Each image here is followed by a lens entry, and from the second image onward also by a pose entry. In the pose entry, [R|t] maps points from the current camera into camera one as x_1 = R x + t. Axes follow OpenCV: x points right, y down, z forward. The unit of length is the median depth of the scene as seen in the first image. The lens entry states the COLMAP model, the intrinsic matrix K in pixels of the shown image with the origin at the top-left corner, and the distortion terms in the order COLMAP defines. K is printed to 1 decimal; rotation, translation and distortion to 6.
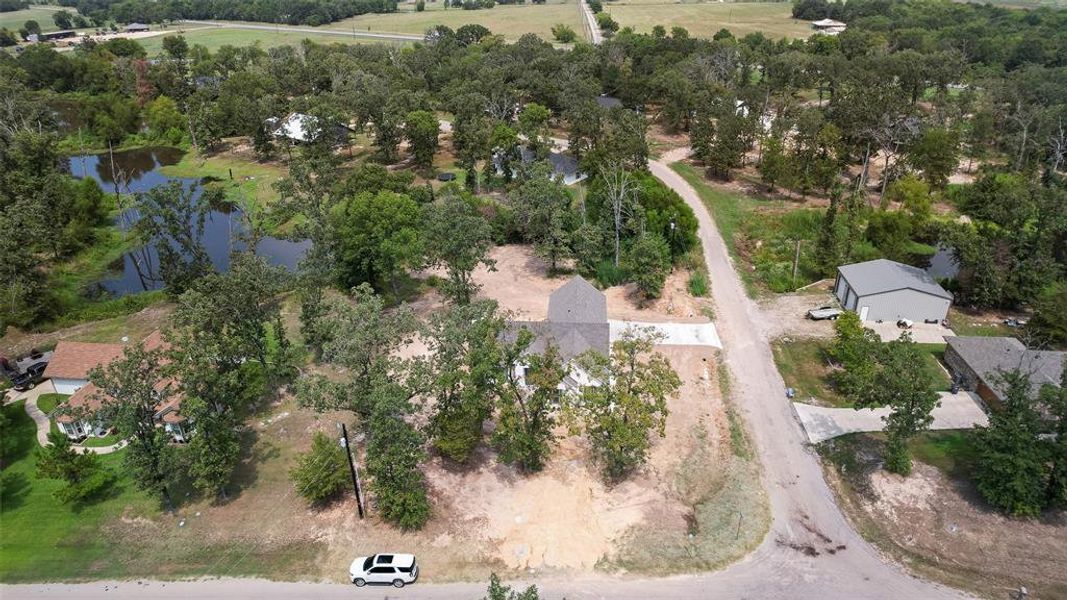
lens RADIAL K [[668.8, 0, 533.5], [0, 668.8, 300.0], [0, 0, 1]] dist [-0.056511, 0.029364]
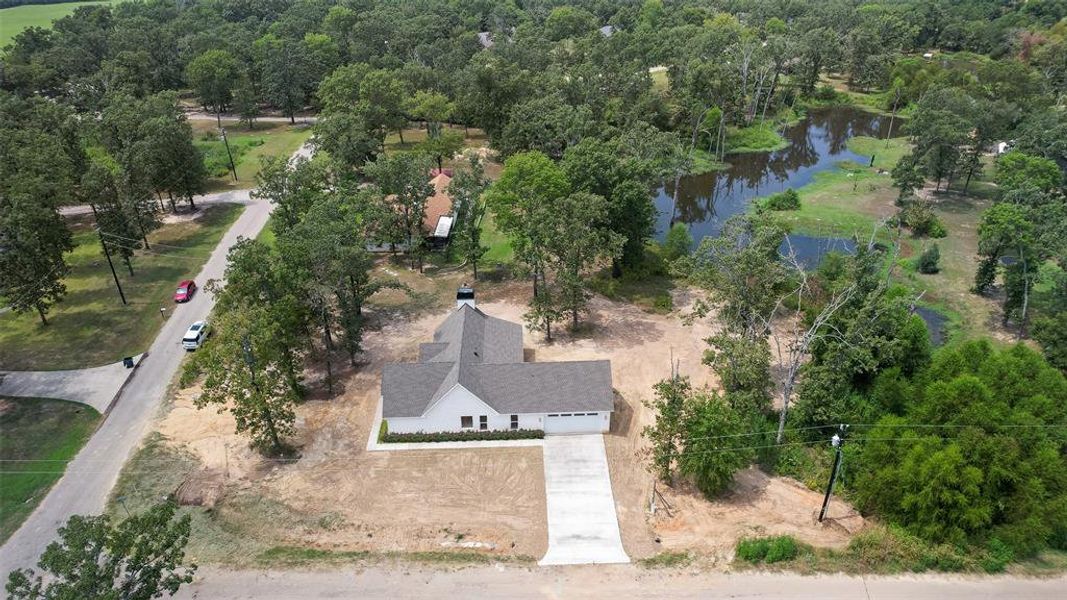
lens RADIAL K [[668.8, 0, 533.5], [0, 668.8, 300.0], [0, 0, 1]] dist [-0.056511, 0.029364]
pose [[0.129768, 0.490908, -0.861492, 0.699724], [-0.449222, 0.803663, 0.390289, -0.363929], [0.883946, 0.336354, 0.324816, 0.726553]]
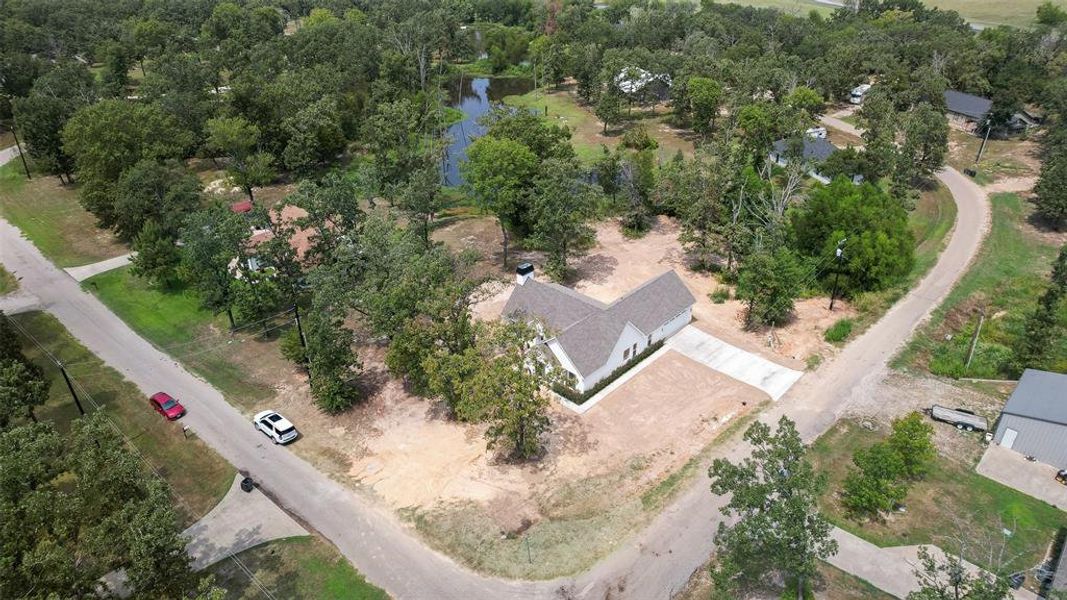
lens RADIAL K [[668.8, 0, 533.5], [0, 668.8, 300.0], [0, 0, 1]] dist [-0.056511, 0.029364]
pose [[0.778746, 0.311305, -0.544651, 0.466303], [-0.281478, 0.949282, 0.140119, -0.078191], [0.560647, 0.044190, 0.826875, 0.146626]]
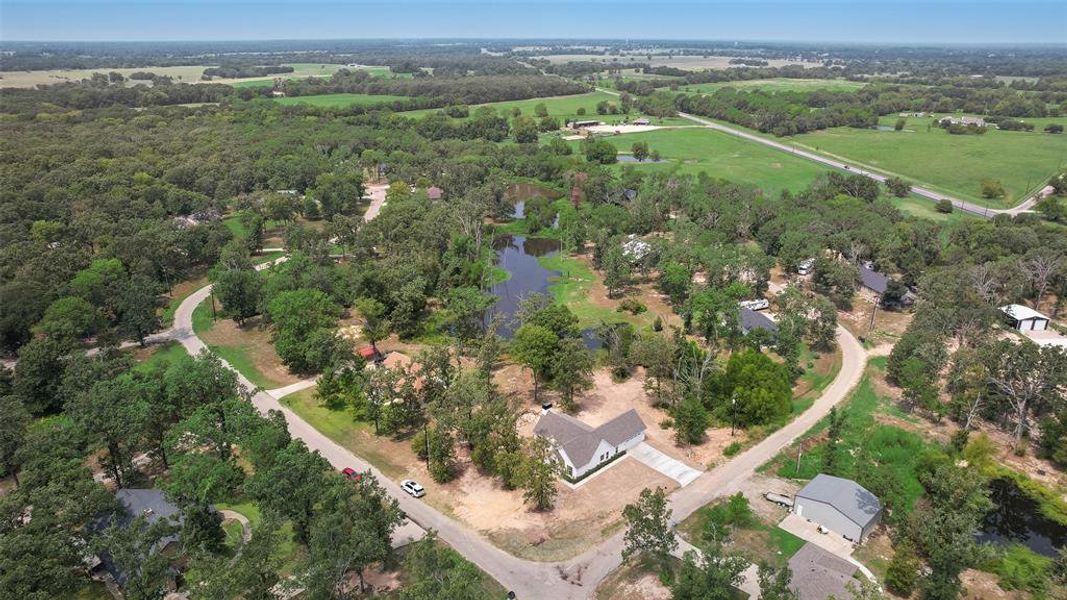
lens RADIAL K [[668.8, 0, 533.5], [0, 668.8, 300.0], [0, 0, 1]] dist [-0.056511, 0.029364]
pose [[0.745855, 0.246648, -0.618761, 0.865374], [-0.311378, 0.950280, 0.003462, -0.230059], [0.588850, 0.190086, 0.785572, -0.454782]]
